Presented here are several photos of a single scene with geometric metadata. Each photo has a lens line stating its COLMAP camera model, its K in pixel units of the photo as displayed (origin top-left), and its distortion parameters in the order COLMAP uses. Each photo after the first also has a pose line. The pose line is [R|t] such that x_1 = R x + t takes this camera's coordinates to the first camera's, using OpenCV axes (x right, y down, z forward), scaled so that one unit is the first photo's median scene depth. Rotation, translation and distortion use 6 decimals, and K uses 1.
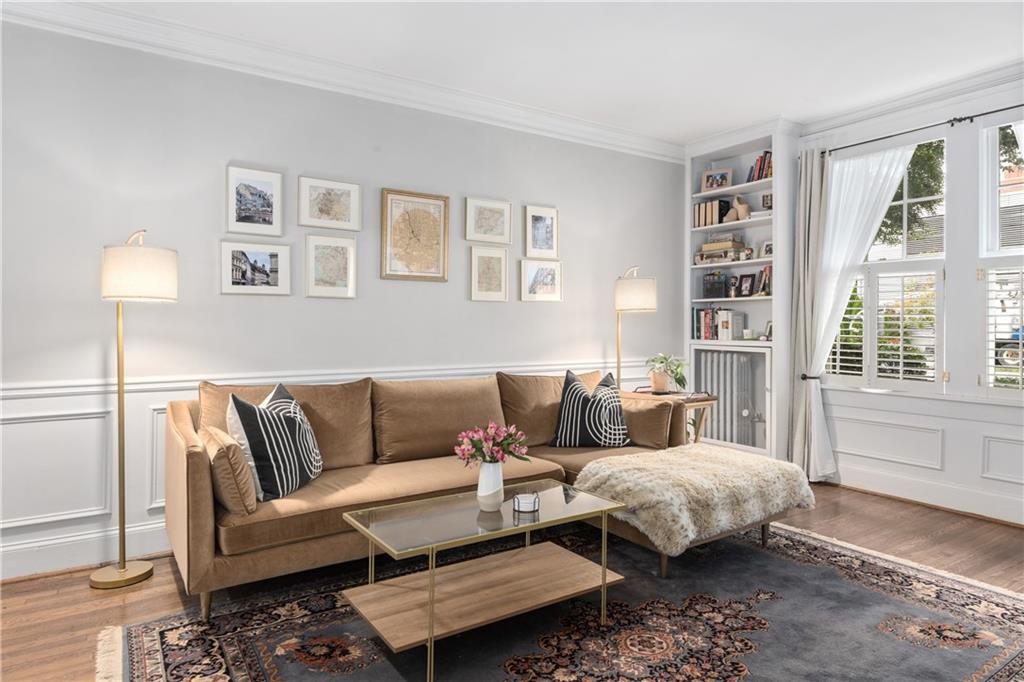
lens RADIAL K [[617.3, 0, 512.8], [0, 617.3, 323.7], [0, 0, 1]] dist [0.016678, -0.008845]
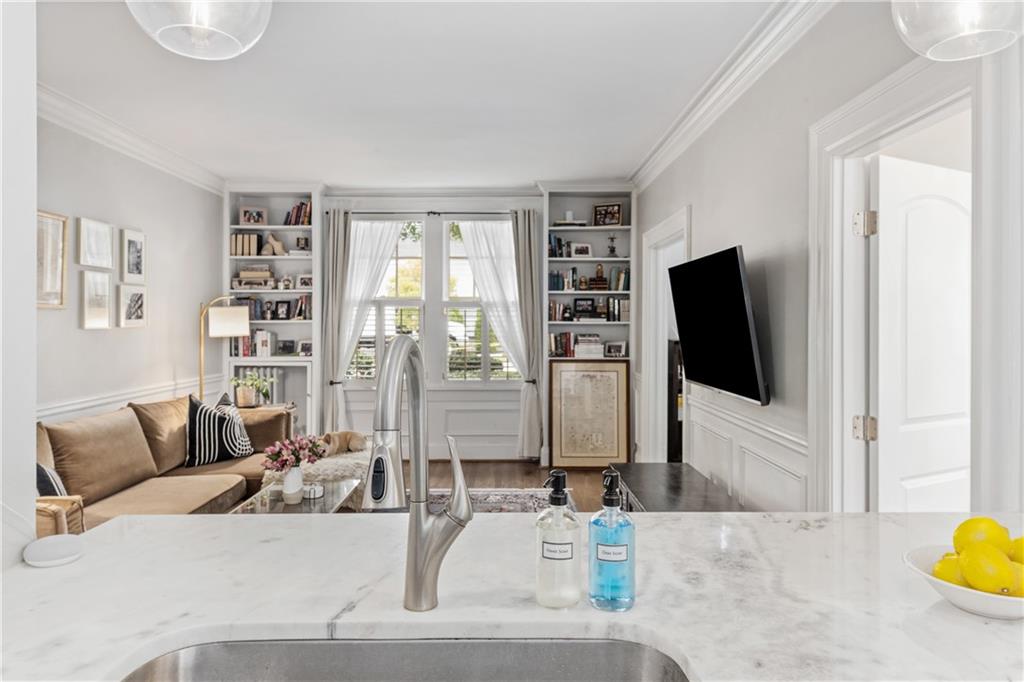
lens RADIAL K [[690.4, 0, 516.3], [0, 690.4, 316.1], [0, 0, 1]] dist [0.012413, 0.002230]
pose [[0.537077, 0.002385, 0.843530, -0.619727], [0.002339, 0.999988, -0.004316, -0.053171], [-0.843530, 0.004291, 0.537065, -0.117059]]
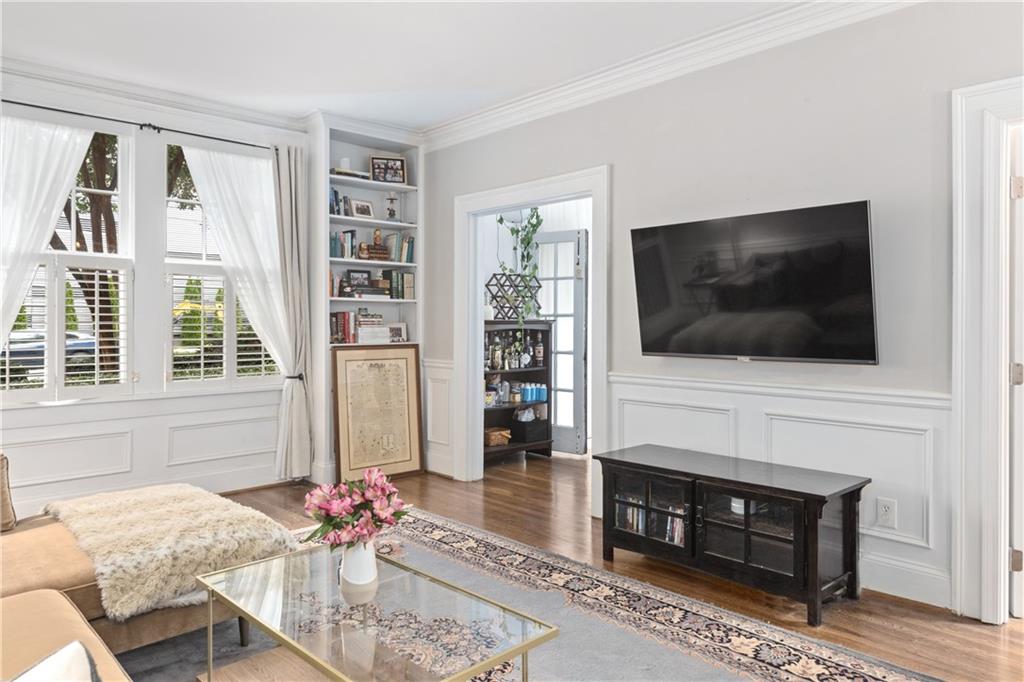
lens RADIAL K [[690.4, 0, 516.7], [0, 690.4, 325.6], [0, 0, 1]] dist [0.012413, 0.002230]
pose [[-0.187307, -0.009166, 0.982259, -0.501650], [0.001067, 0.999954, 0.009535, -0.007594], [-0.982301, 0.002834, -0.187289, 0.588411]]
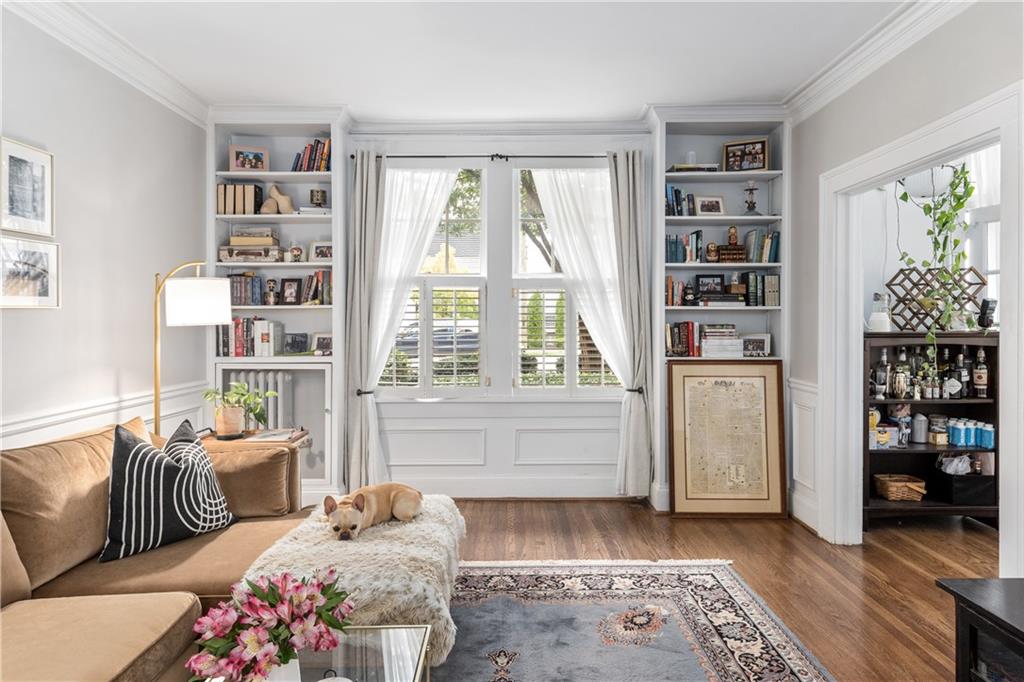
lens RADIAL K [[617.5, 0, 512.4], [0, 617.5, 319.7], [0, 0, 1]] dist [0.009932, -0.006063]
pose [[0.543273, -0.003939, 0.839547, -0.212297], [0.004294, 0.999989, 0.001912, -0.028096], [-0.839545, 0.002566, 0.543284, 0.343999]]
